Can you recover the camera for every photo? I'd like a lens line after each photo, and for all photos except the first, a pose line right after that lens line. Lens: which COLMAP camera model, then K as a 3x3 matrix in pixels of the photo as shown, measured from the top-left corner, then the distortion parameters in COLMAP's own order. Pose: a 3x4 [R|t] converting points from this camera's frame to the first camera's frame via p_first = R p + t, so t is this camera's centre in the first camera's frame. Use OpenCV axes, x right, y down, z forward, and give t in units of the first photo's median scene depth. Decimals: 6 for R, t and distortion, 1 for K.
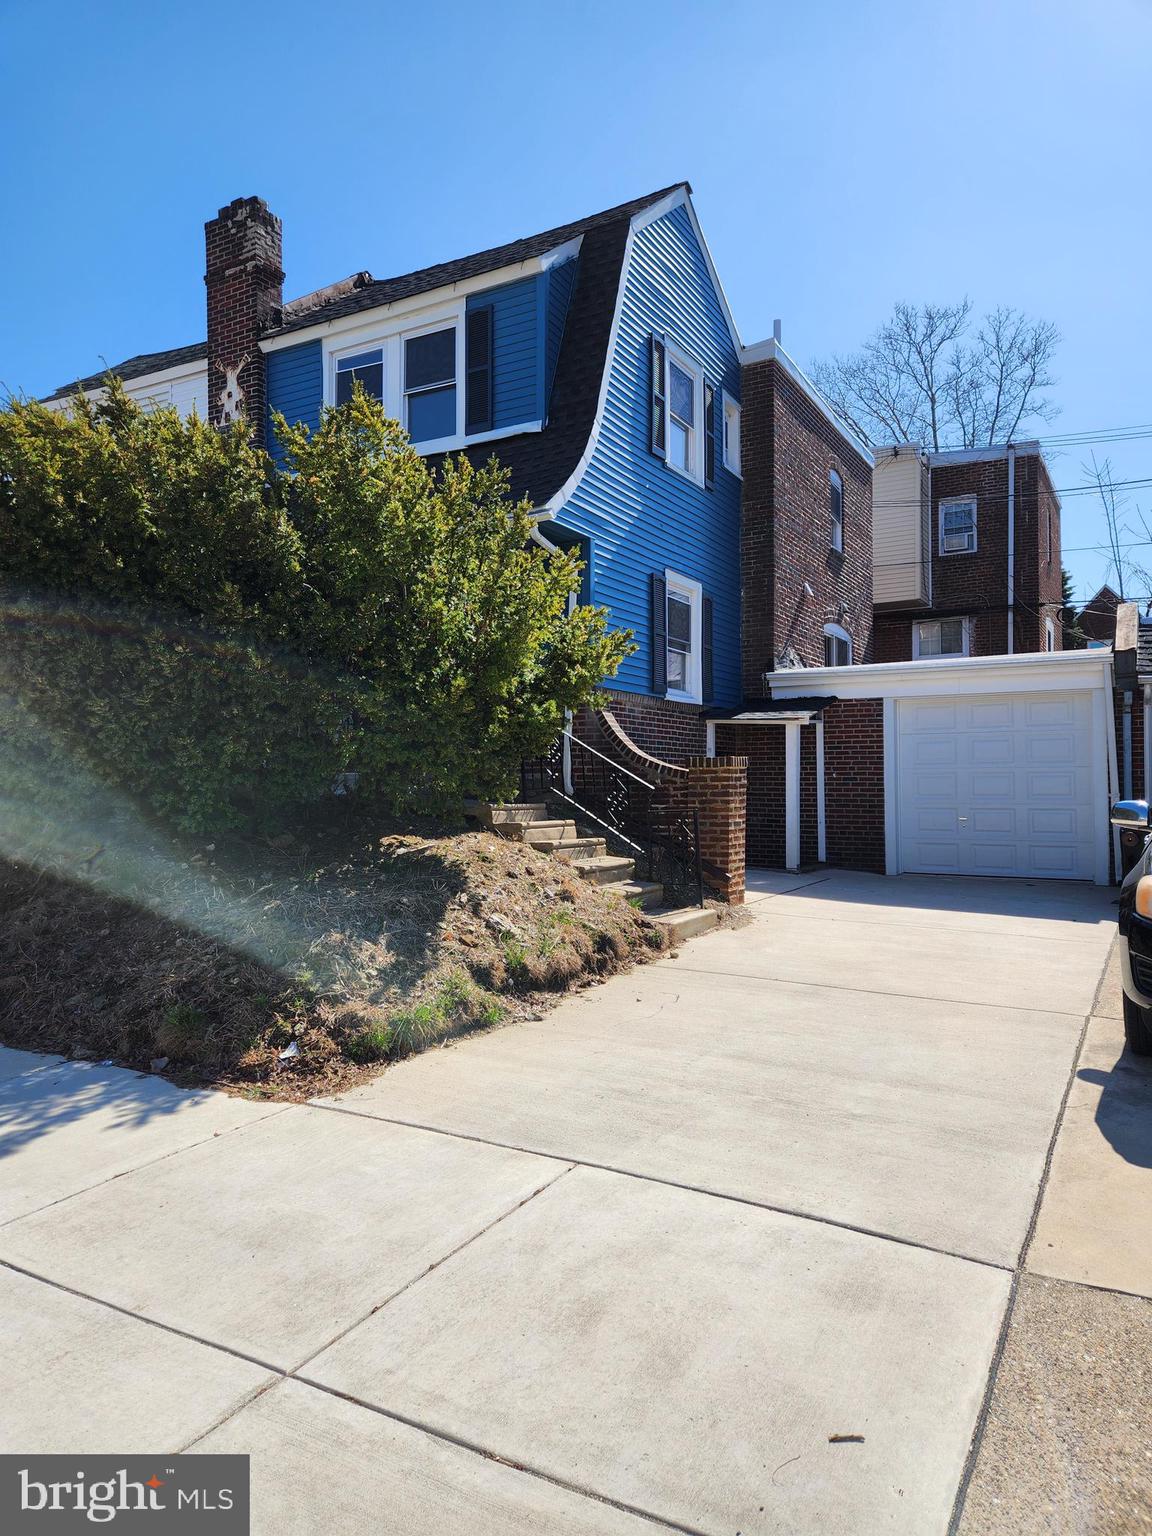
lens RADIAL K [[1020.3, 0, 571.7], [0, 1020.3, 752.0], [0, 0, 1]] dist [0.082294, -0.070578]
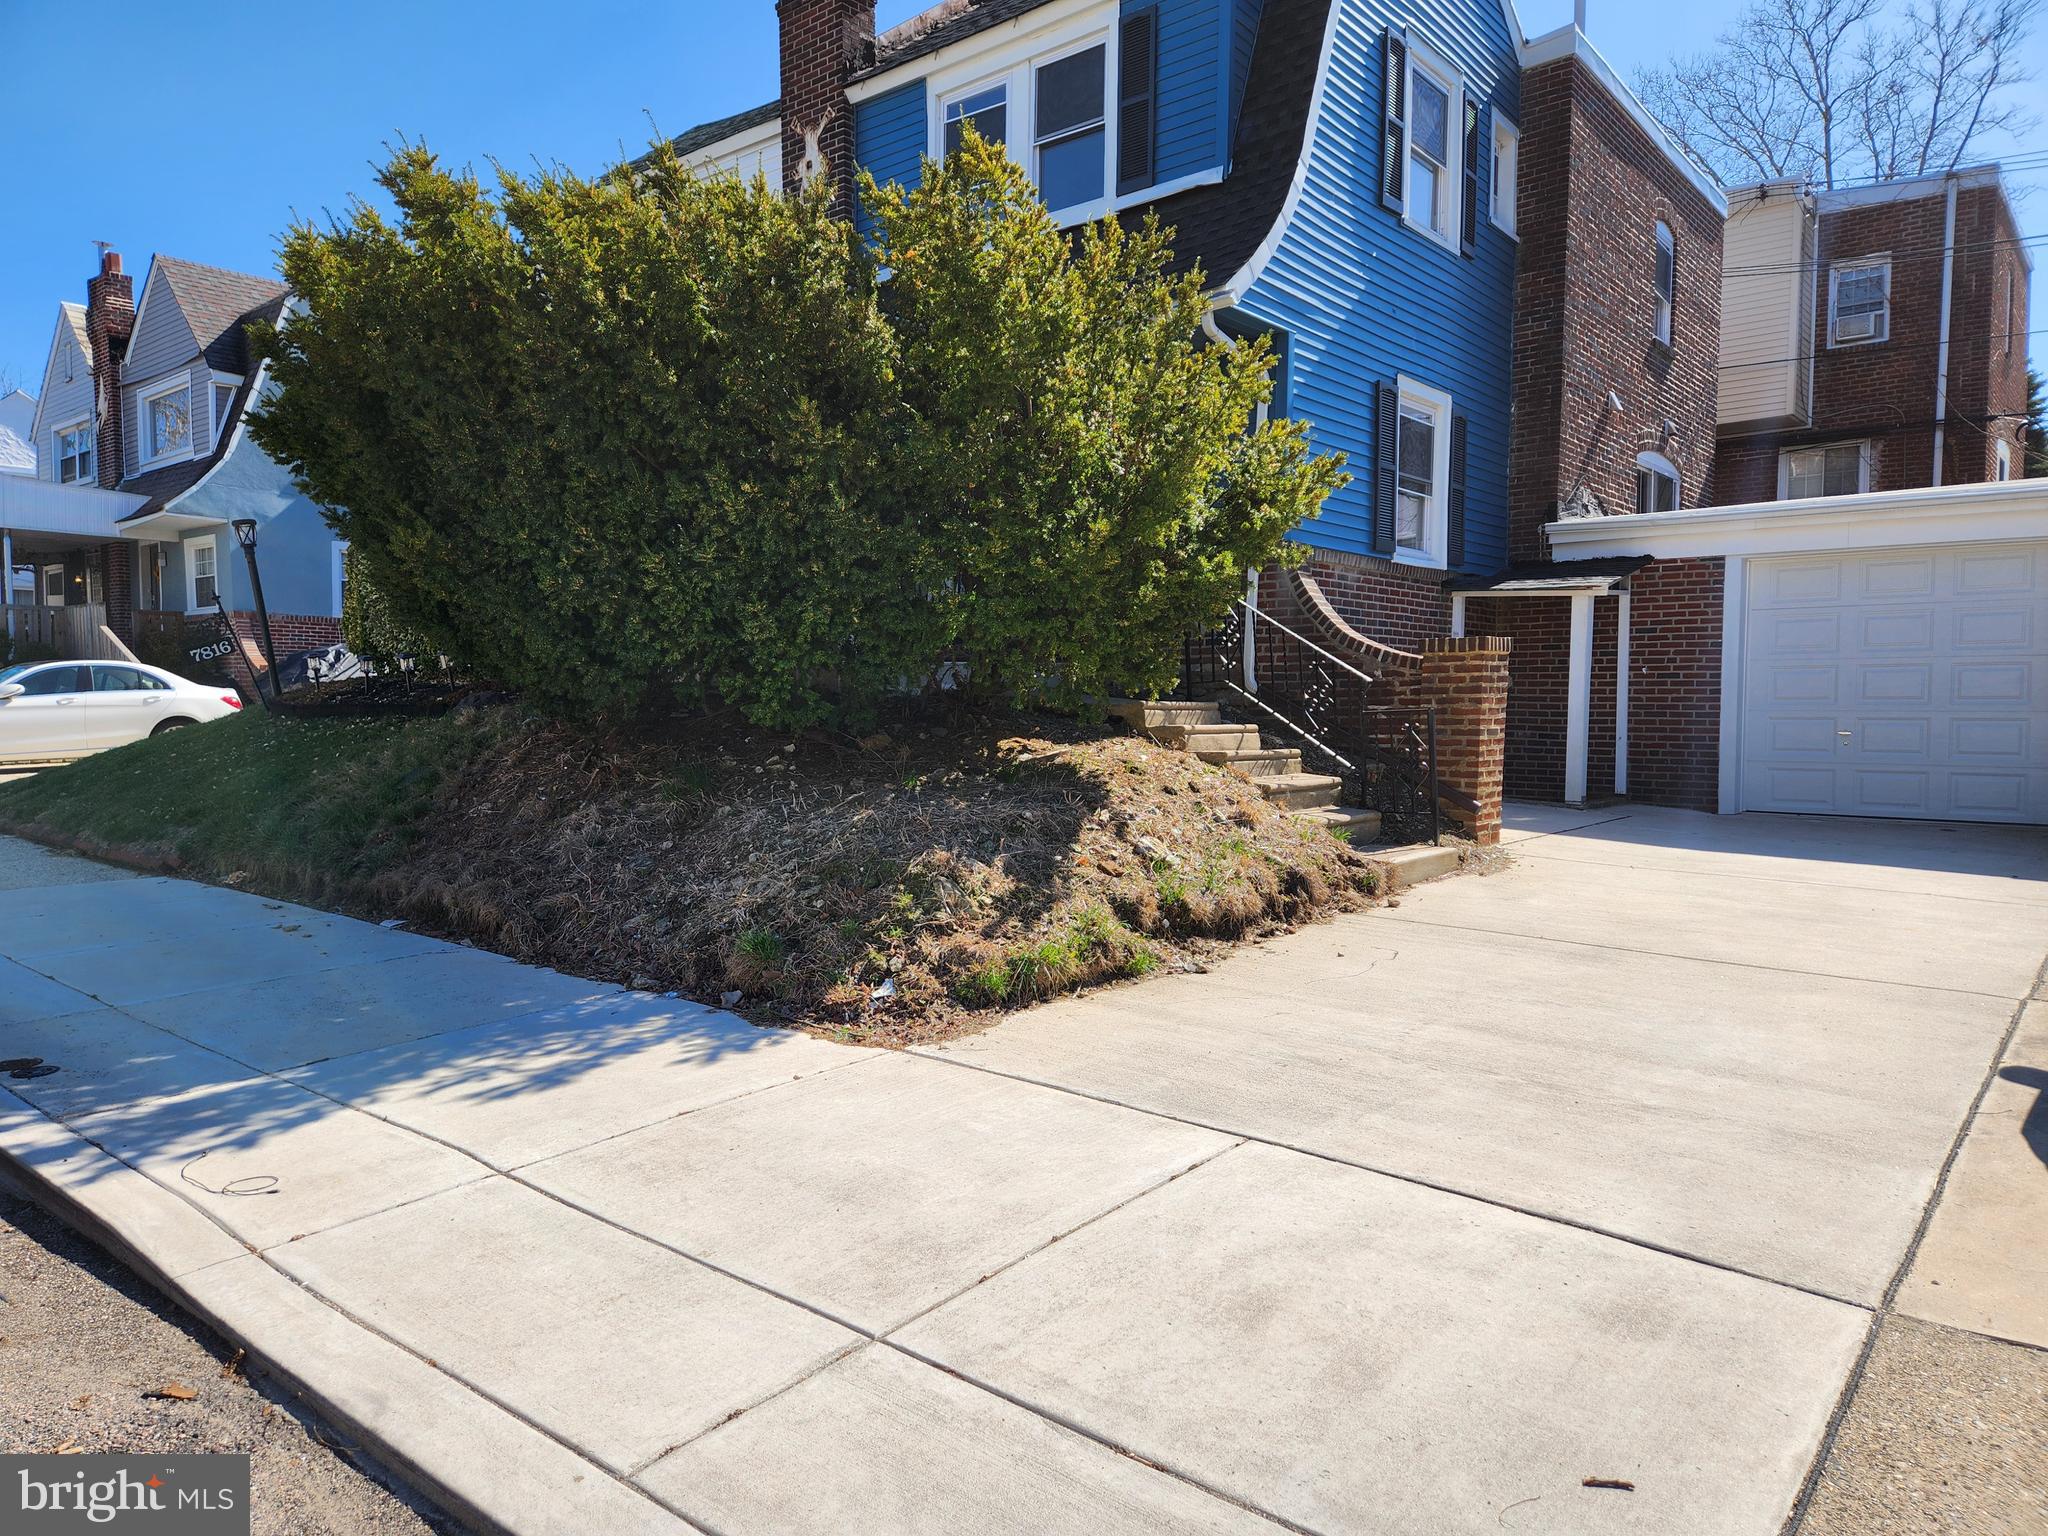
lens RADIAL K [[1360.4, 0, 1009.6], [0, 1360.4, 767.5], [0, 0, 1]] dist [0.082294, -0.070578]
pose [[0.983485, 0.014615, -0.180401, 0.006624], [-0.000106, 0.996781, 0.080173, 0.027728], [0.180992, -0.078830, 0.980320, 0.001355]]
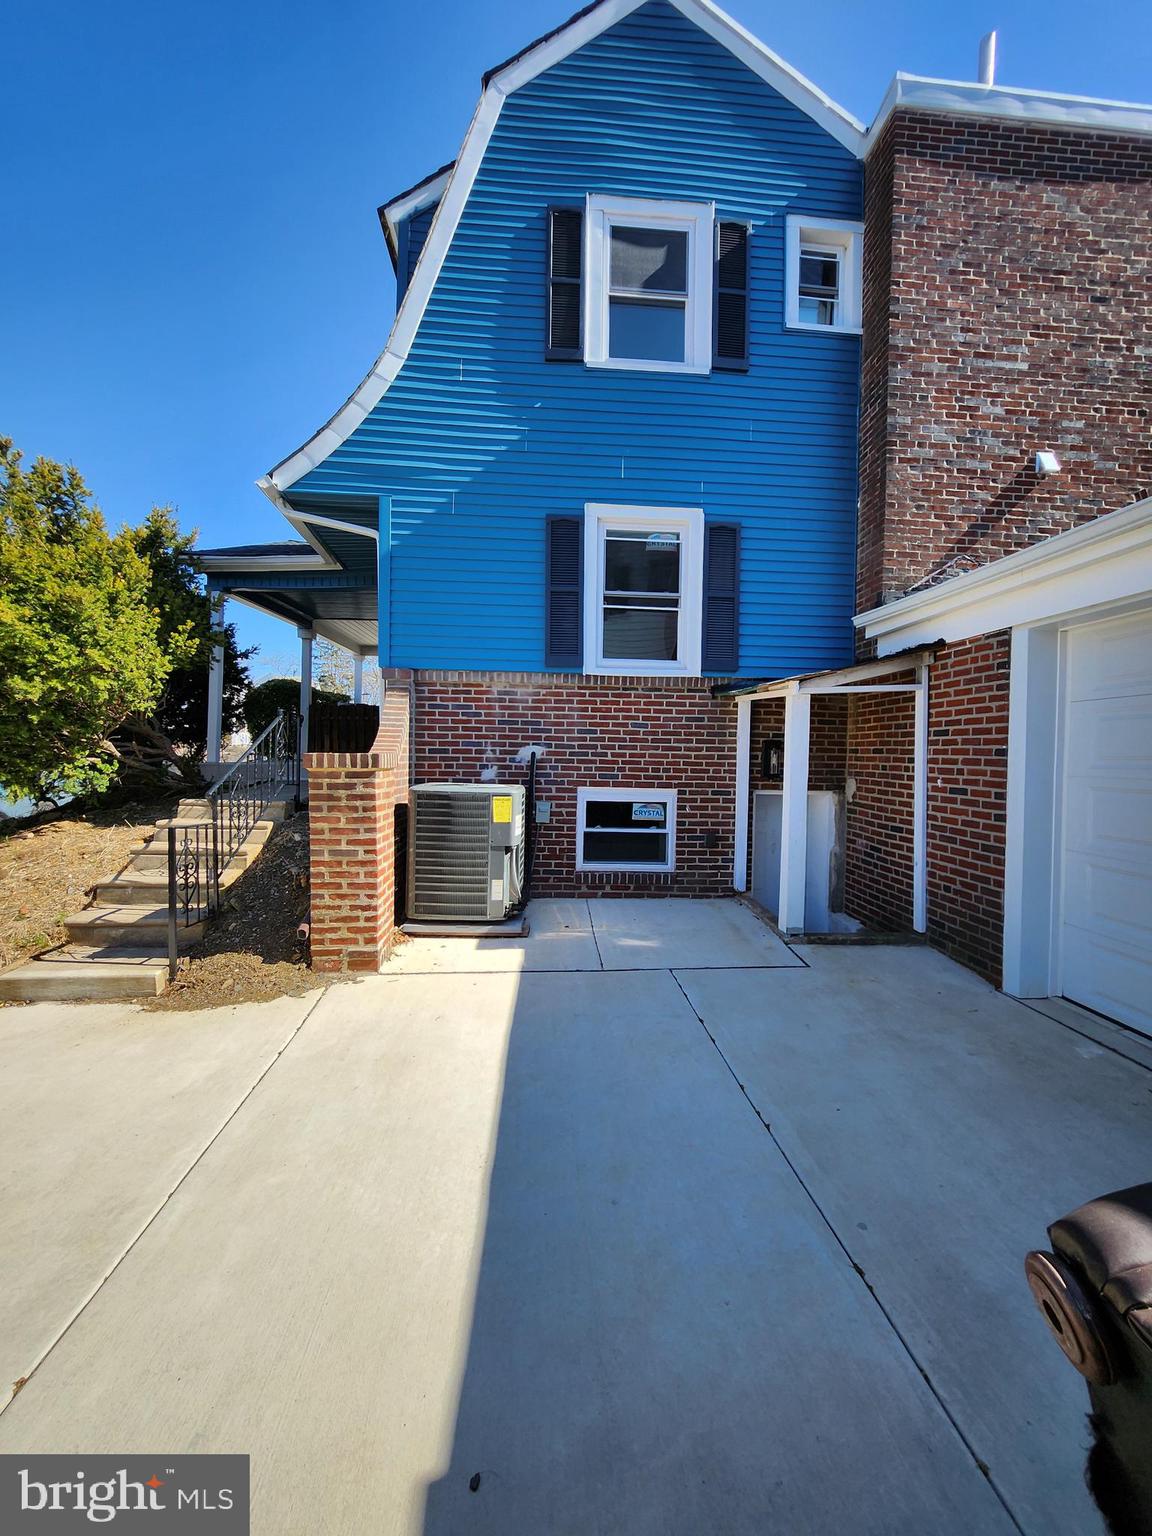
lens RADIAL K [[608.0, 0, 577.7], [0, 608.0, 765.8], [0, 0, 1]] dist [-0.000505, 0.000957]
pose [[0.560638, 0.025586, -0.827666, 0.871177], [0.004854, 0.999404, 0.034183, 0.002710], [0.828047, -0.023182, 0.560180, 1.362584]]
